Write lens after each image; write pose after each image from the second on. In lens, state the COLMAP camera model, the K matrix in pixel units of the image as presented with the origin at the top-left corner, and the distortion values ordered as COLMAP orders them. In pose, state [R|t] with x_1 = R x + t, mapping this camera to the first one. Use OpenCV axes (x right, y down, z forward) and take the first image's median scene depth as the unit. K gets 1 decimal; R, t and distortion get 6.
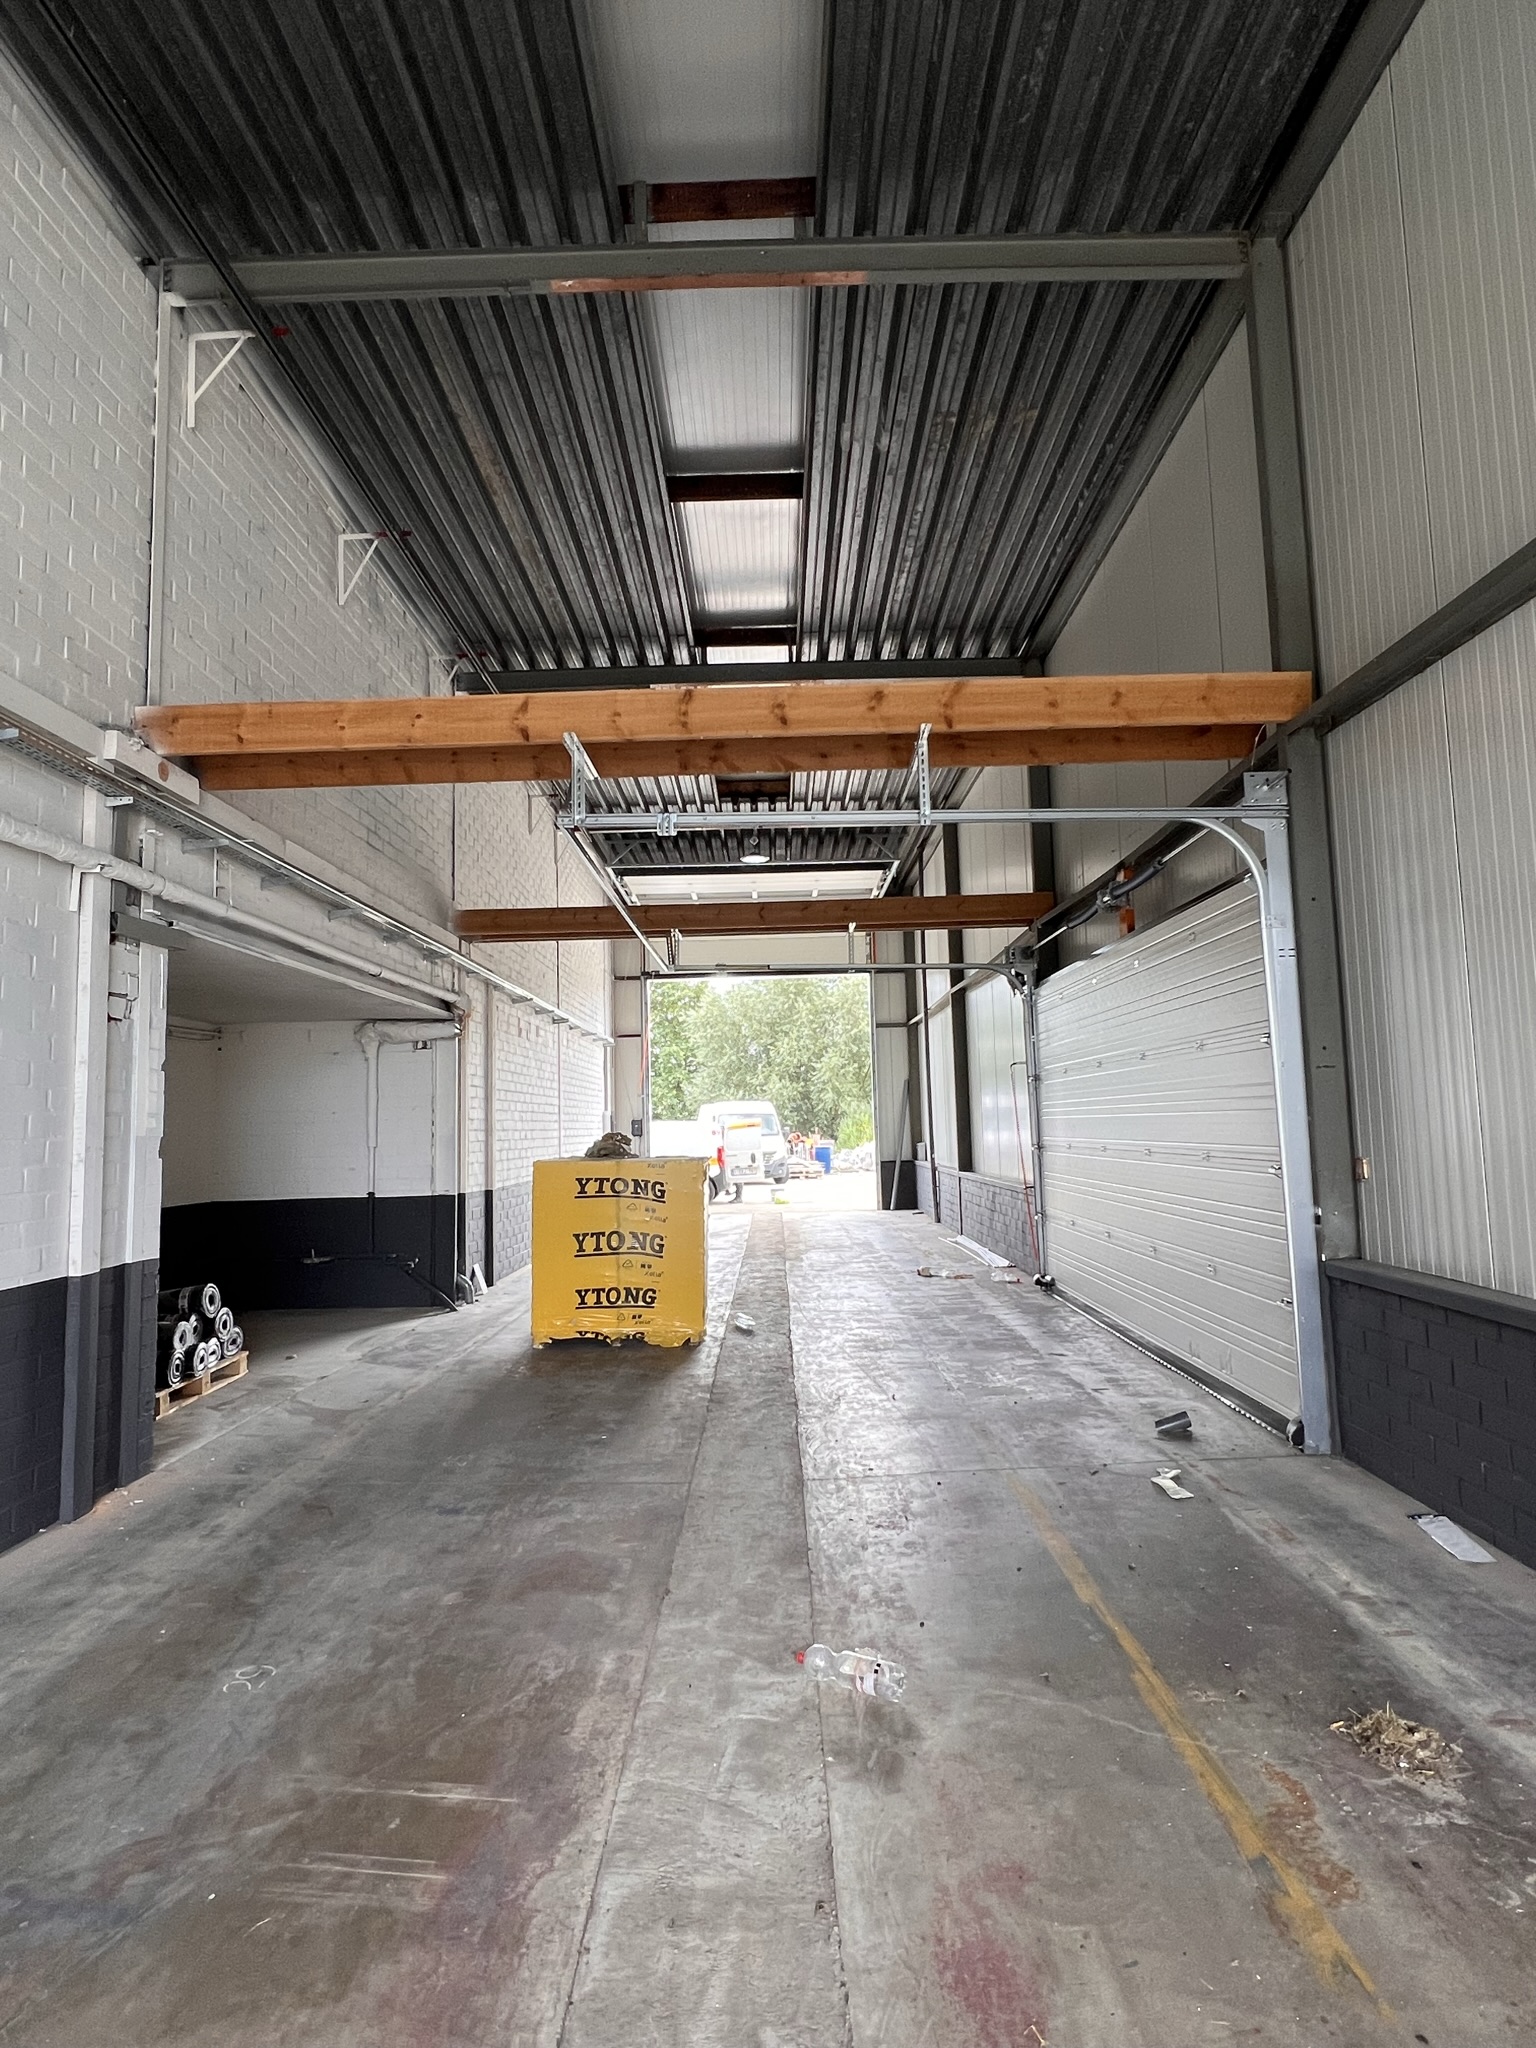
lens RADIAL K [[1119.1, 0, 768.0], [0, 1119.1, 1024.0], [0, 0, 1]] dist [0.001320, -0.000866]
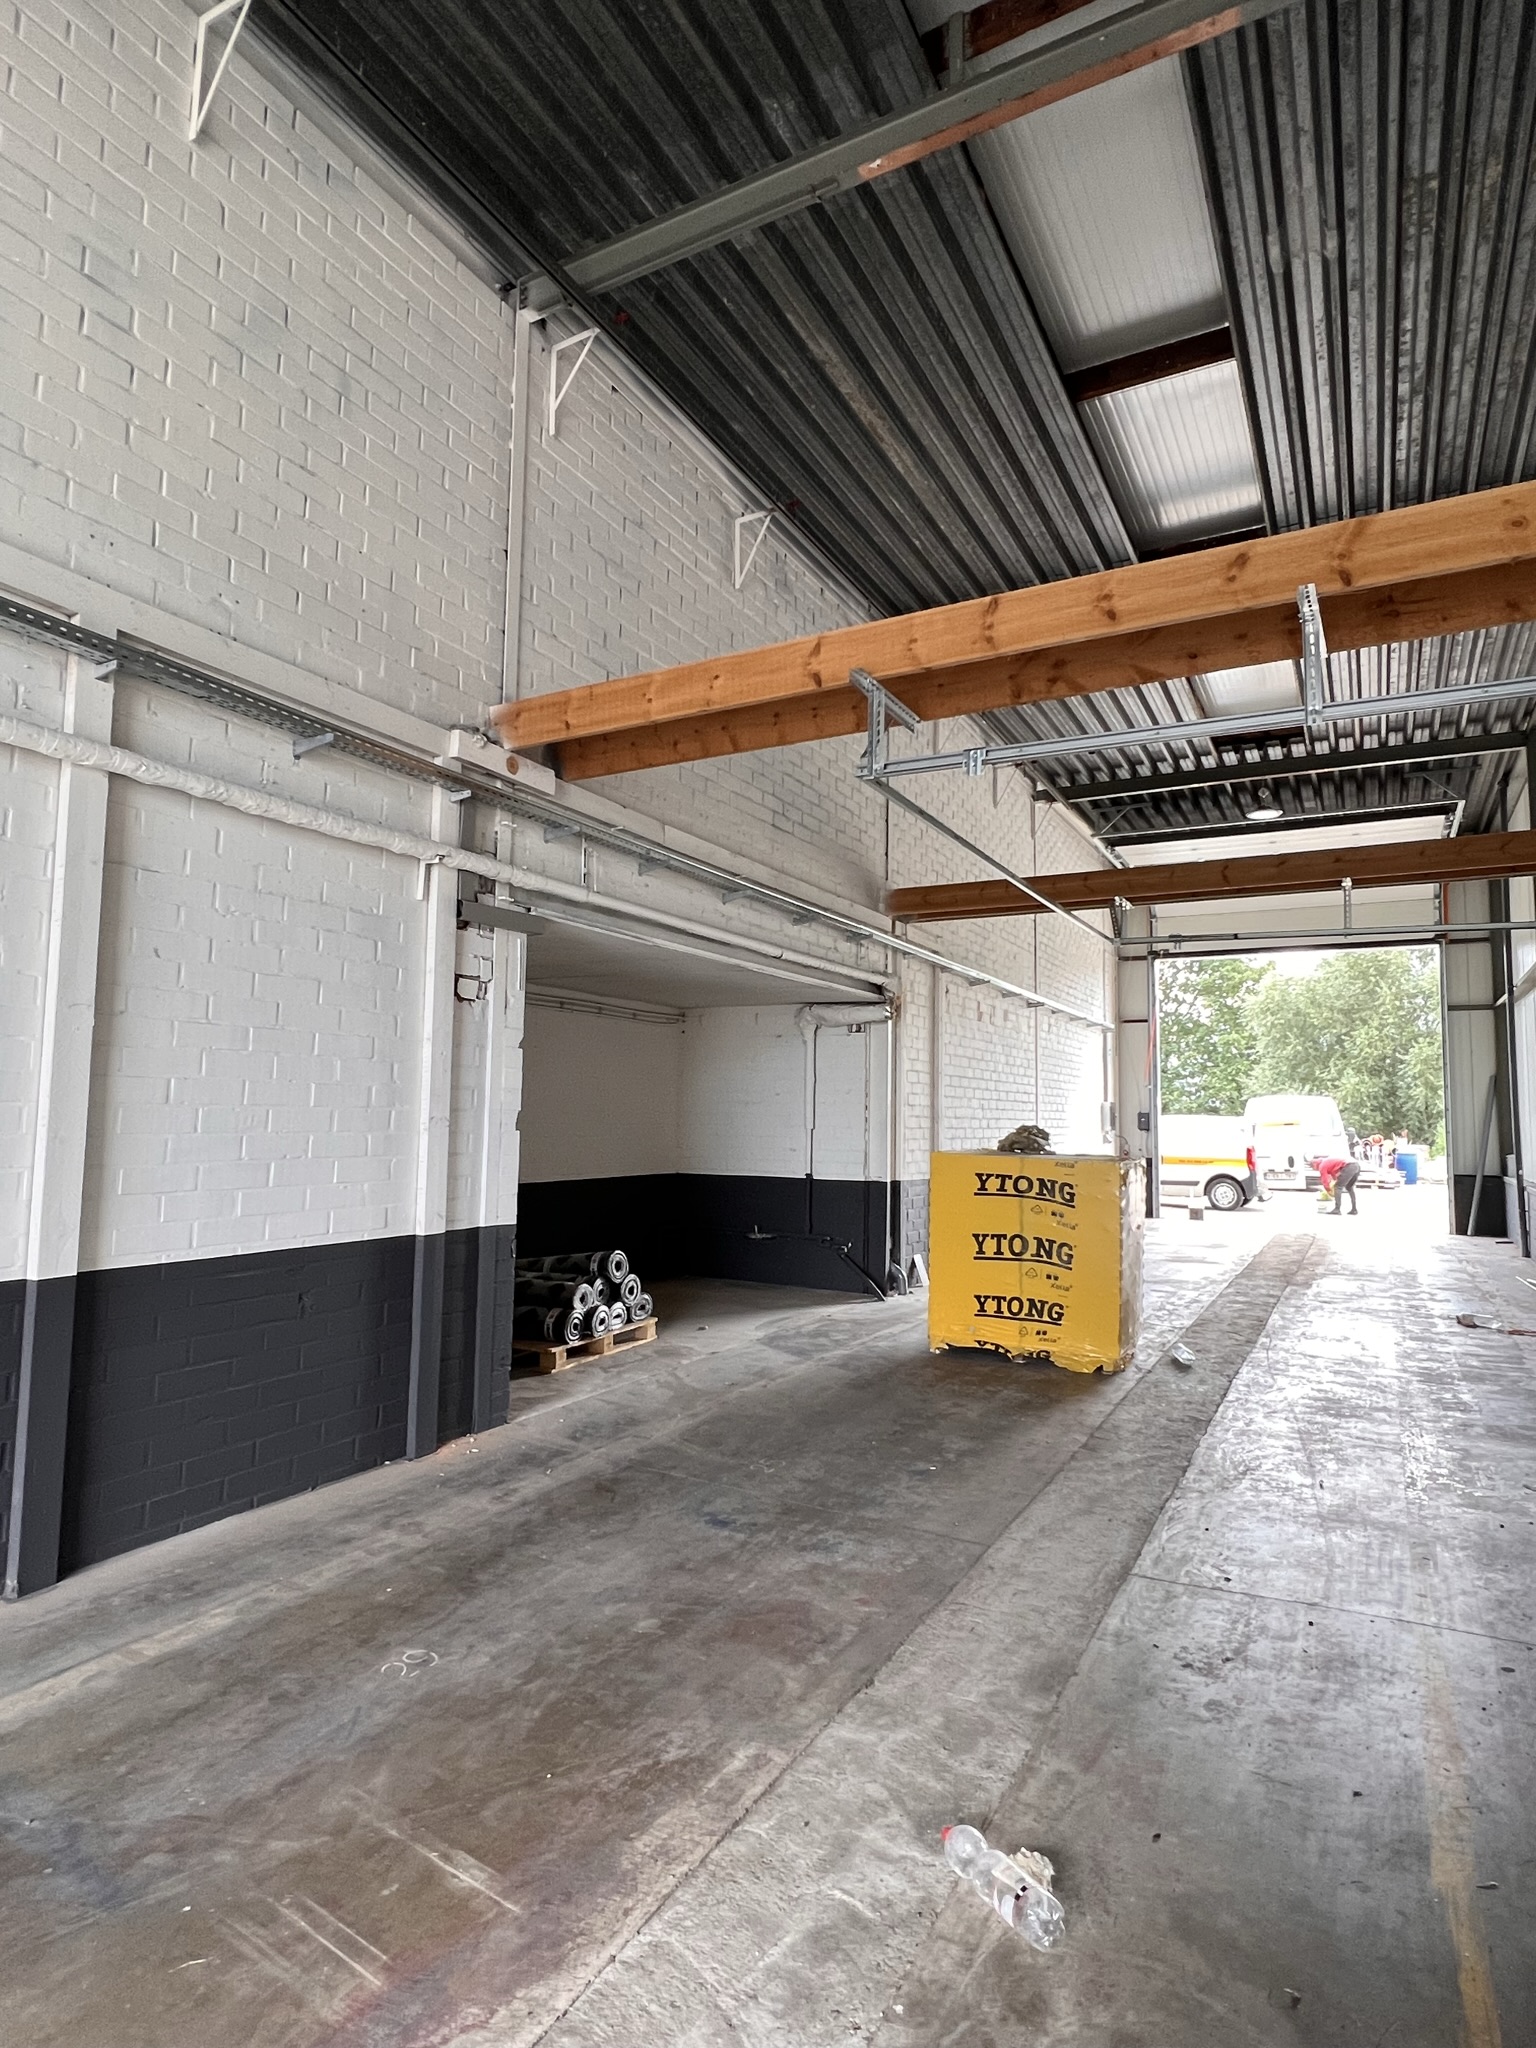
lens RADIAL K [[1119.1, 0, 768.0], [0, 1119.1, 1024.0], [0, 0, 1]] dist [0.001320, -0.000866]
pose [[0.881765, 0.000246, -0.471689, 0.140468], [0.004867, 0.999942, 0.009621, 0.008183], [0.471664, -0.010779, 0.881713, 0.146935]]
